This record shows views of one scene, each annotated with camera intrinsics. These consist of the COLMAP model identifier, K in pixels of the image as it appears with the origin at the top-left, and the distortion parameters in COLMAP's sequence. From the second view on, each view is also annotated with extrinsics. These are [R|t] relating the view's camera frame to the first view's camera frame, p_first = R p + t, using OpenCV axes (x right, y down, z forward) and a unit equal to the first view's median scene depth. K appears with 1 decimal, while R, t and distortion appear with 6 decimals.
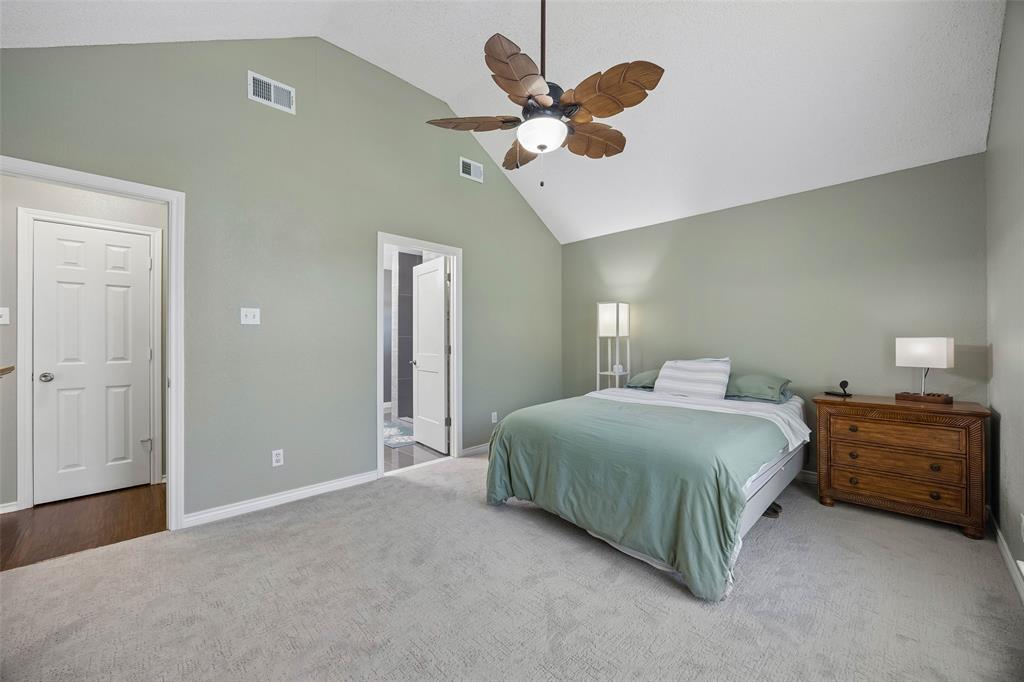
lens RADIAL K [[394.6, 0, 517.7], [0, 394.6, 342.5], [0, 0, 1]] dist [-0.001185, -0.000209]
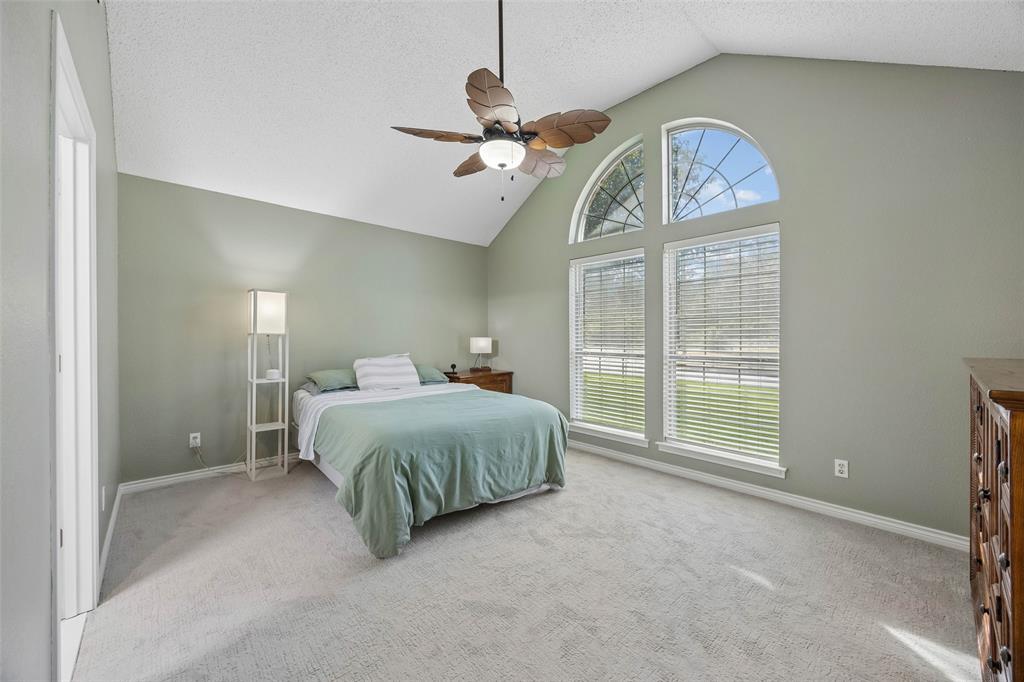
lens RADIAL K [[394.6, 0, 515.2], [0, 394.6, 336.5], [0, 0, 1]] dist [-0.001185, -0.000209]
pose [[0.023688, 0.004233, 0.999710, -0.926289], [0.000261, 0.999991, -0.004240, -0.011185], [-0.999719, 0.000361, 0.023686, 0.833440]]
